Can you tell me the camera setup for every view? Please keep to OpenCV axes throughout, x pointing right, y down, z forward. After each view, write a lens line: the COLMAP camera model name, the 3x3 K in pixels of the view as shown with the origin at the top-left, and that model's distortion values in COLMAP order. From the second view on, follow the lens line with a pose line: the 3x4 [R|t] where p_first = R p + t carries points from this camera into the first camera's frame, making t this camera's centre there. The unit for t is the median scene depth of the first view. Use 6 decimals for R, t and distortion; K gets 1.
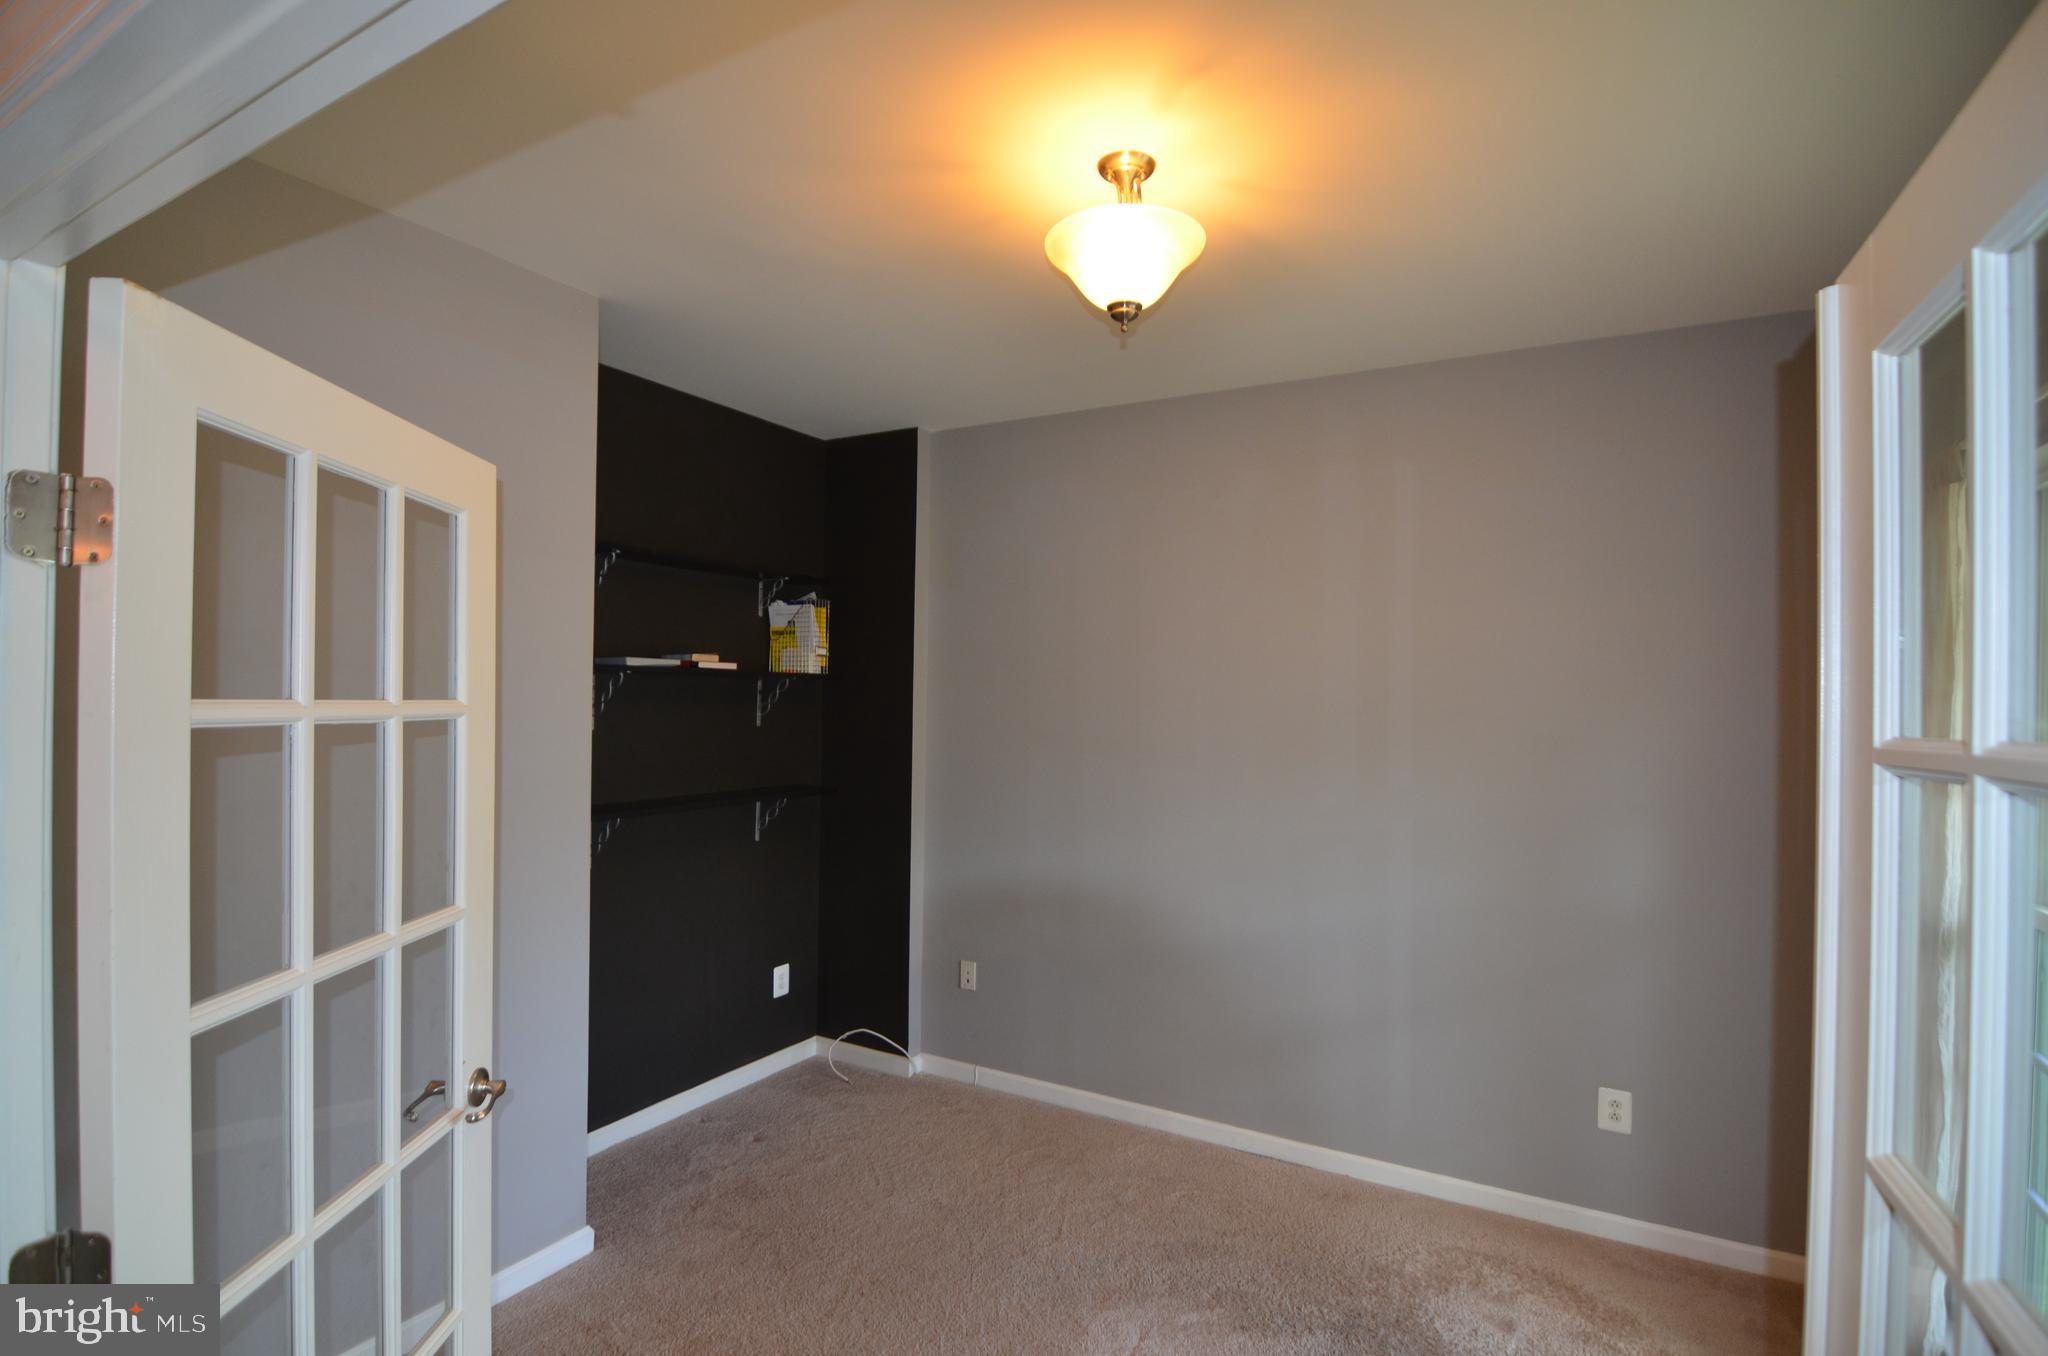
lens RADIAL K [[981.3, 0, 1034.5], [0, 981.3, 696.0], [0, 0, 1]] dist [-0.011916, -0.007710]
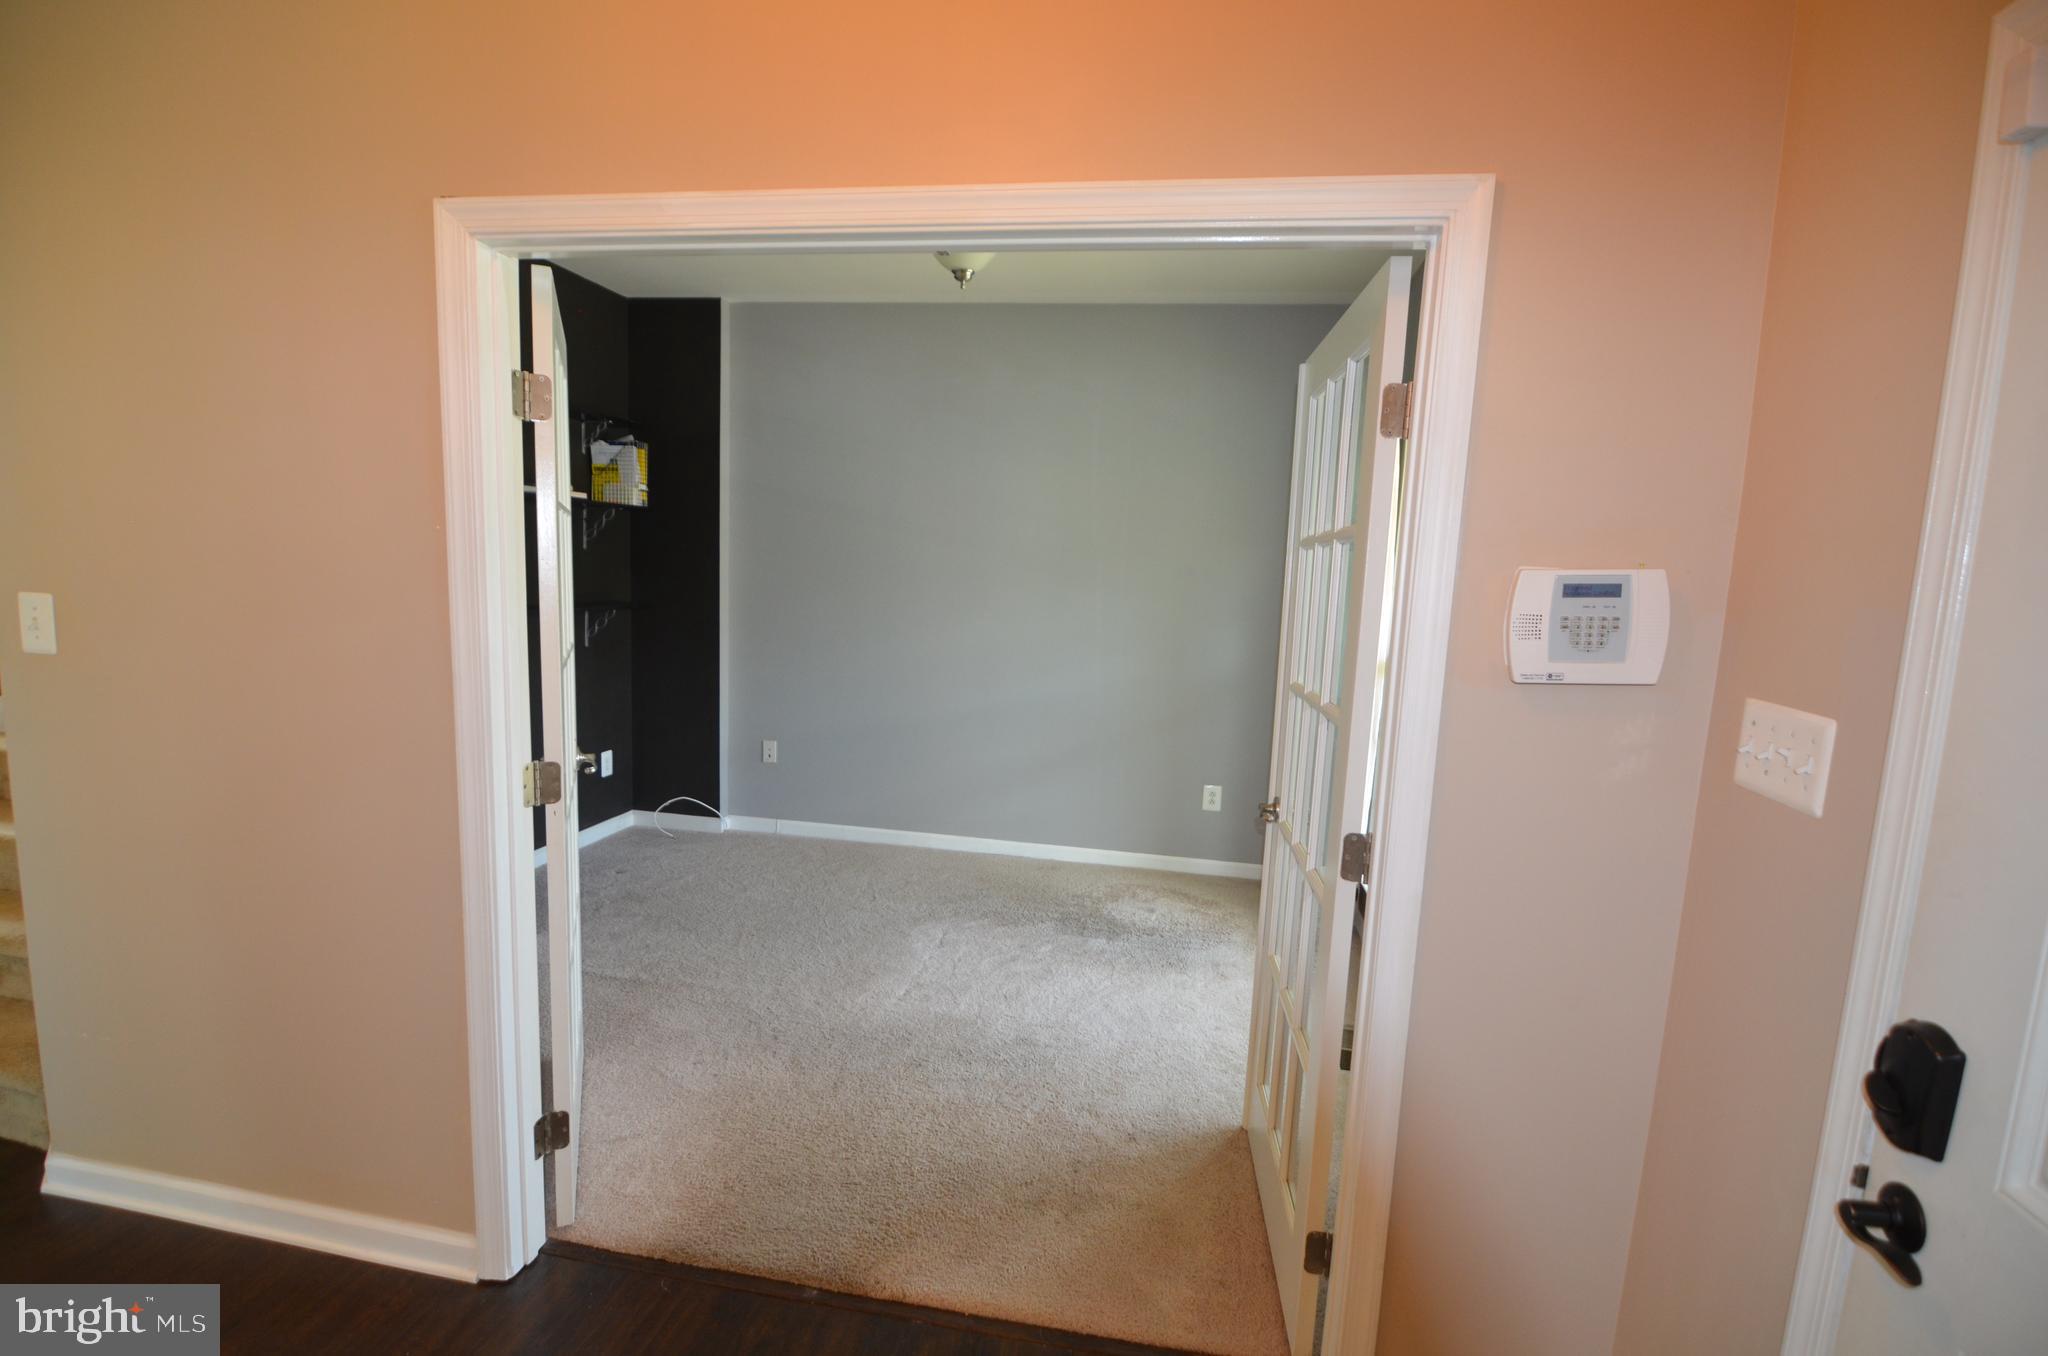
lens RADIAL K [[981.3, 0, 1044.6], [0, 981.3, 697.4], [0, 0, 1]] dist [-0.011916, -0.007710]
pose [[0.938942, -0.019833, 0.343503, -0.195594], [-0.030177, 0.989744, 0.139631, 0.030366], [-0.342749, -0.141472, 0.928713, -0.347592]]
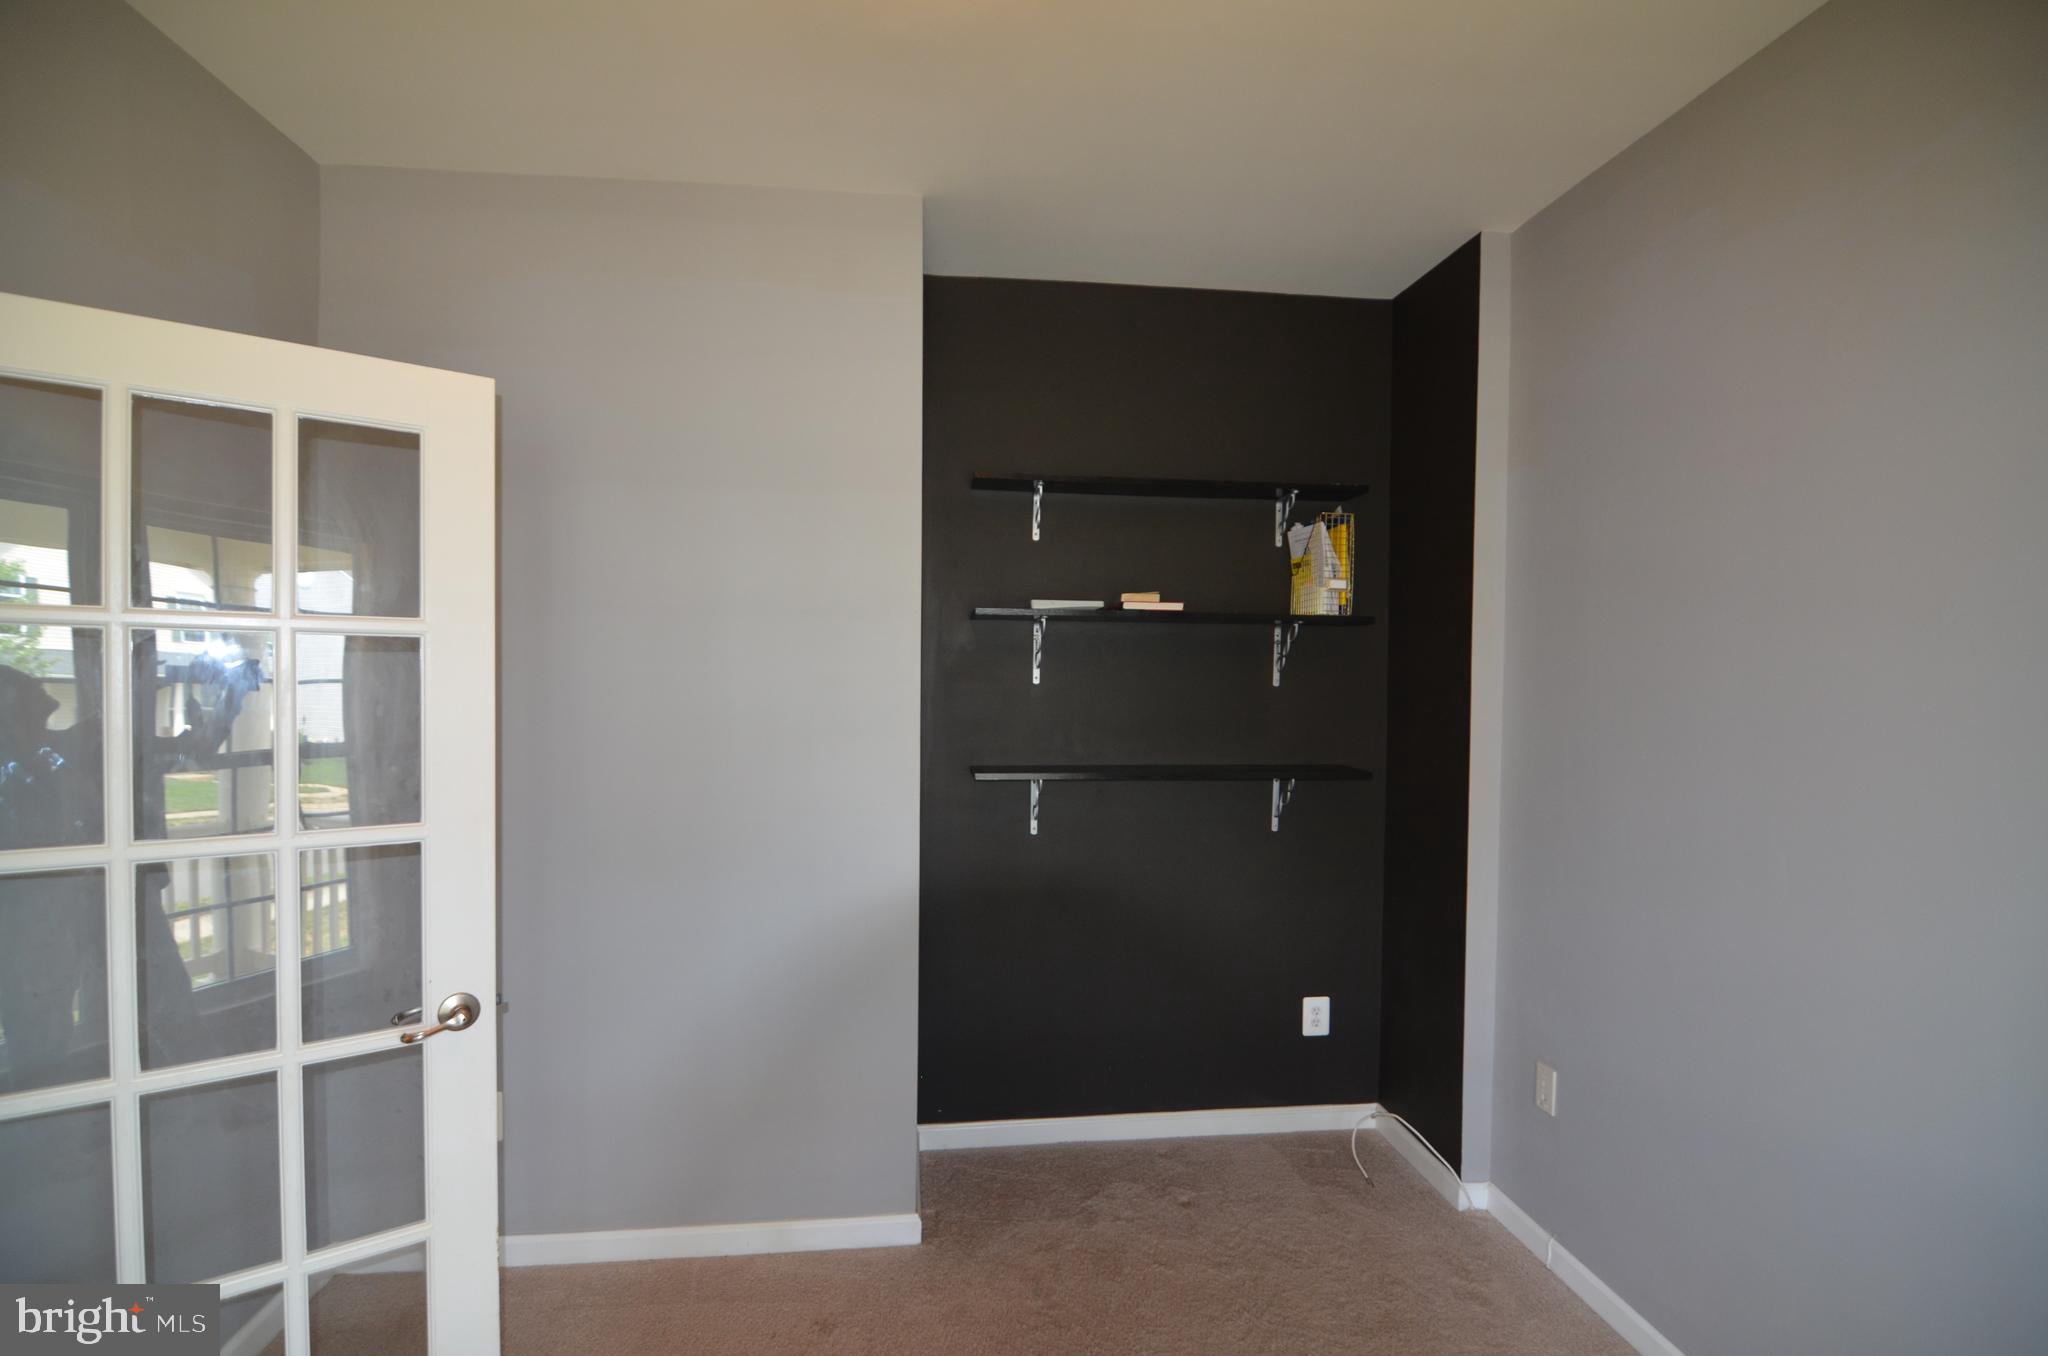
lens RADIAL K [[981.3, 0, 1032.4], [0, 981.3, 692.3], [0, 0, 1]] dist [-0.011916, -0.007710]
pose [[0.587101, 0.011678, -0.809430, 0.277380], [-0.002111, 0.999915, 0.012895, 0.029919], [0.809511, -0.005861, 0.587075, 0.435002]]
